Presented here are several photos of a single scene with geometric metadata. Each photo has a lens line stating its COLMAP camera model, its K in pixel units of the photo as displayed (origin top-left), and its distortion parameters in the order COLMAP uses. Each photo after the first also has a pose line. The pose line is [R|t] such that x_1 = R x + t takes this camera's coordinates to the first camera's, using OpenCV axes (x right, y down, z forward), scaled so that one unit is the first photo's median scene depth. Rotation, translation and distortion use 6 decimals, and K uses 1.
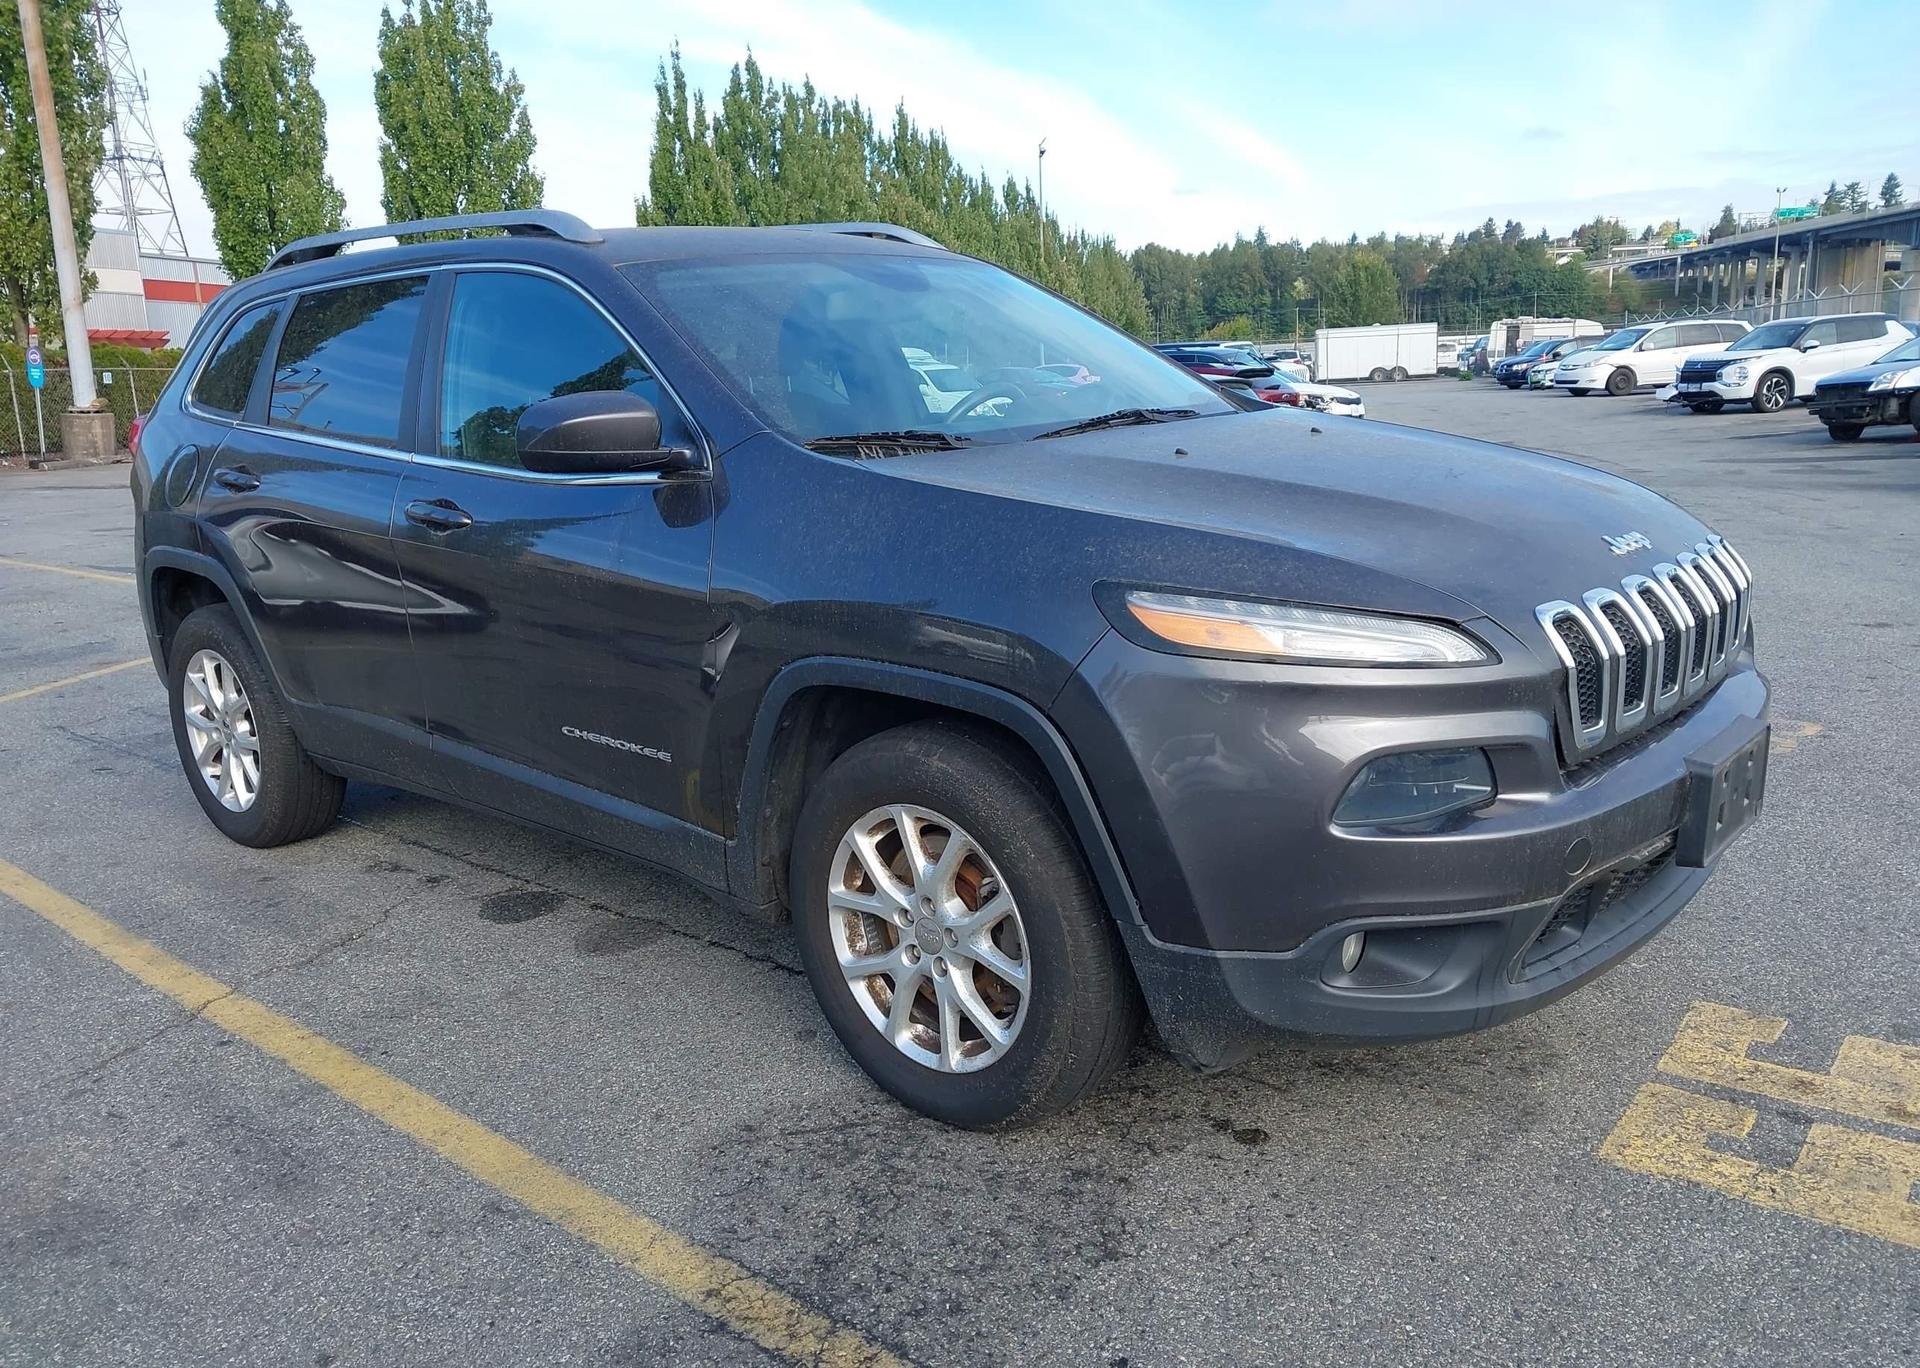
lens RADIAL K [[1511.3, 0, 960.0], [0, 1511.3, 684.0], [0, 0, 1]] dist [0.003749, 0.005819]
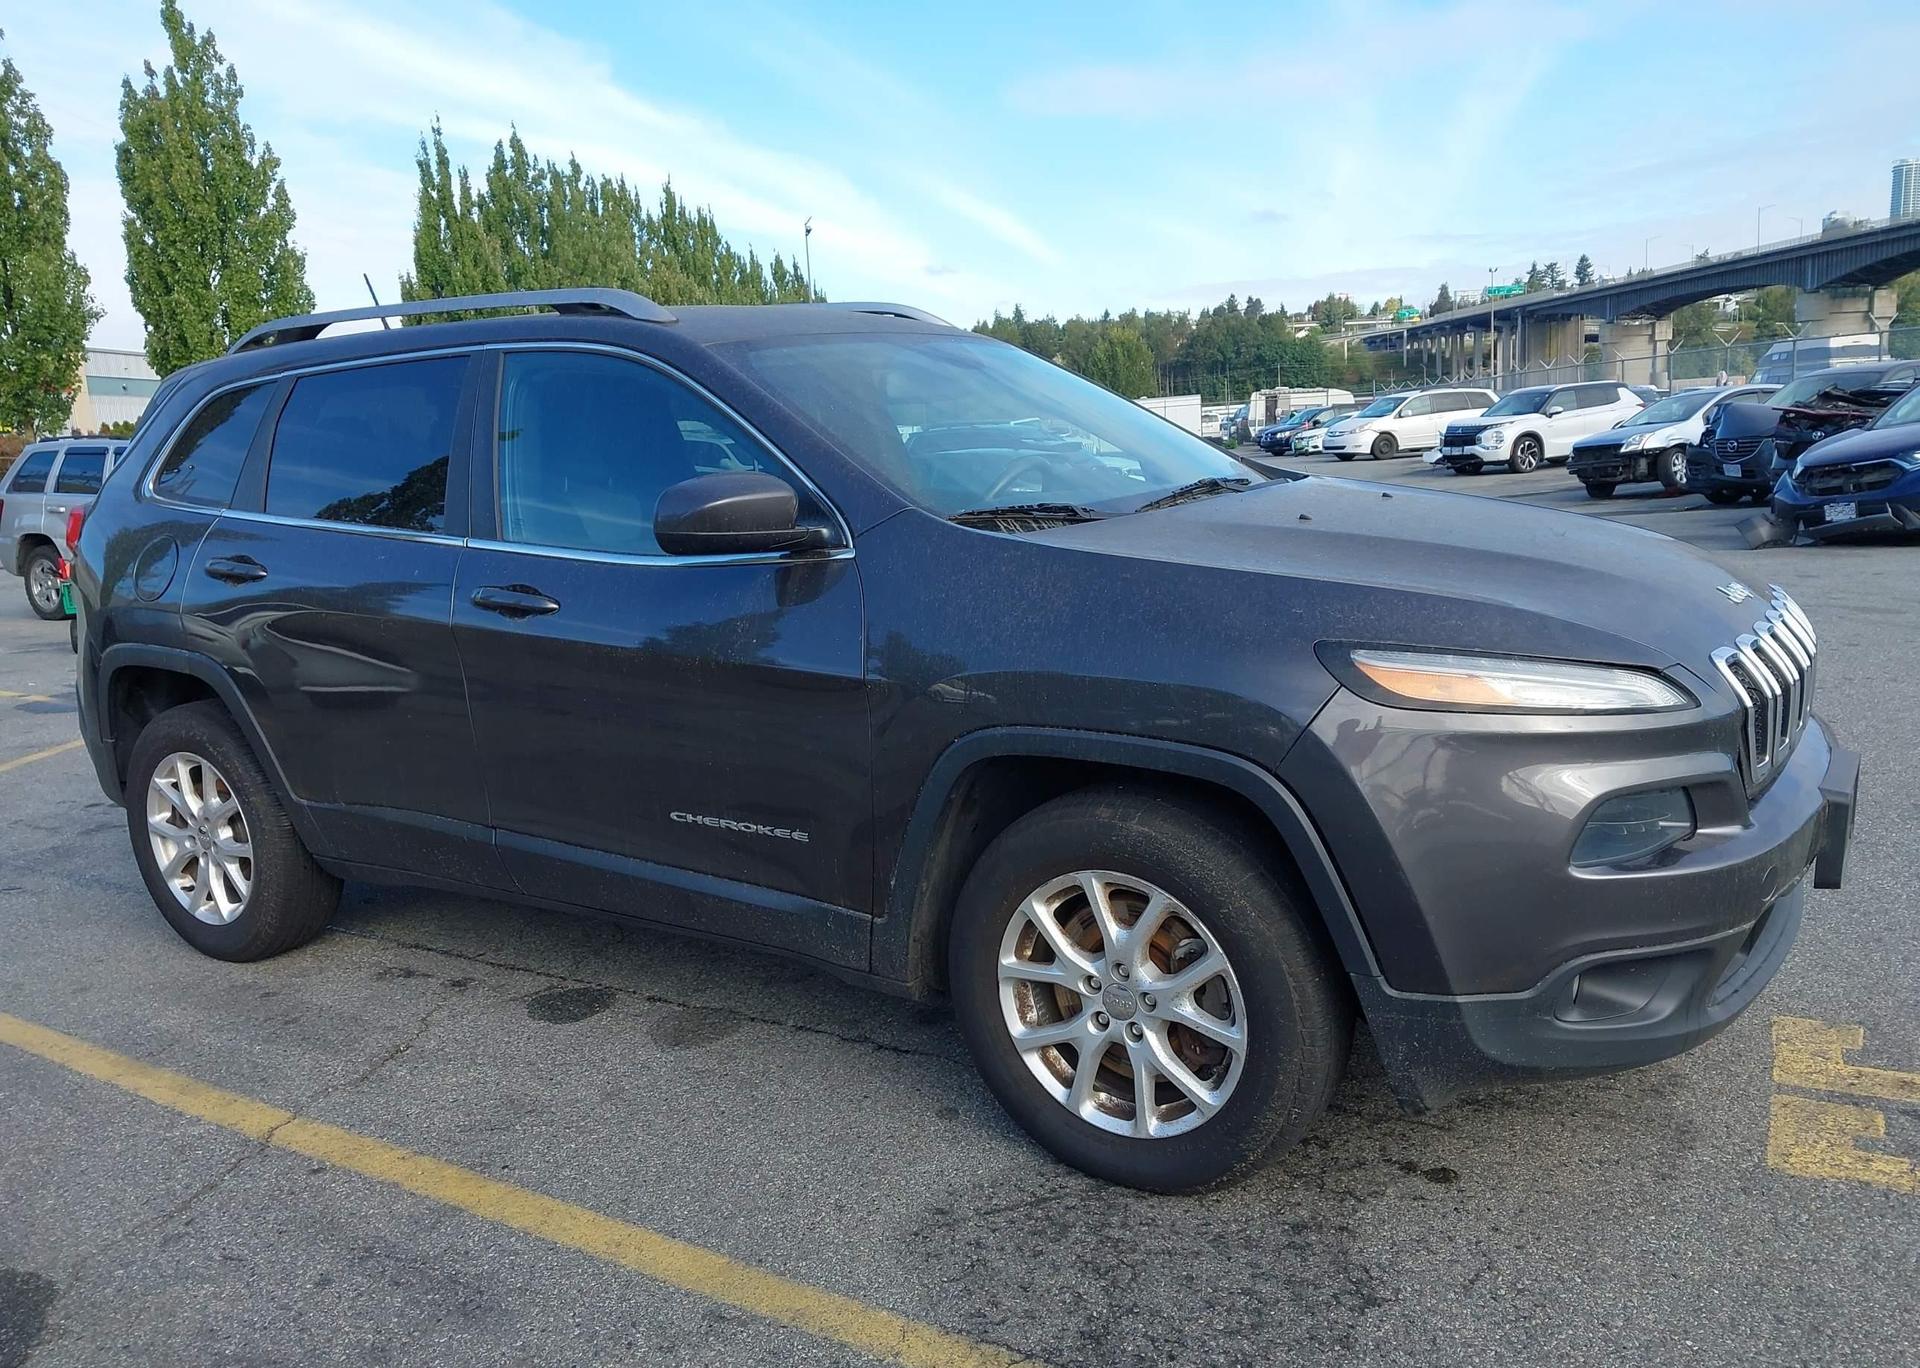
lens RADIAL K [[1507.9, 0, 971.4], [0, 1507.9, 679.5], [0, 0, 1]] dist [0.017841, -0.022831]
pose [[0.988939, -0.037115, 0.143607, -0.155253], [0.044182, 0.997948, -0.046339, -0.002773], [-0.141592, 0.052172, 0.988549, 0.005237]]
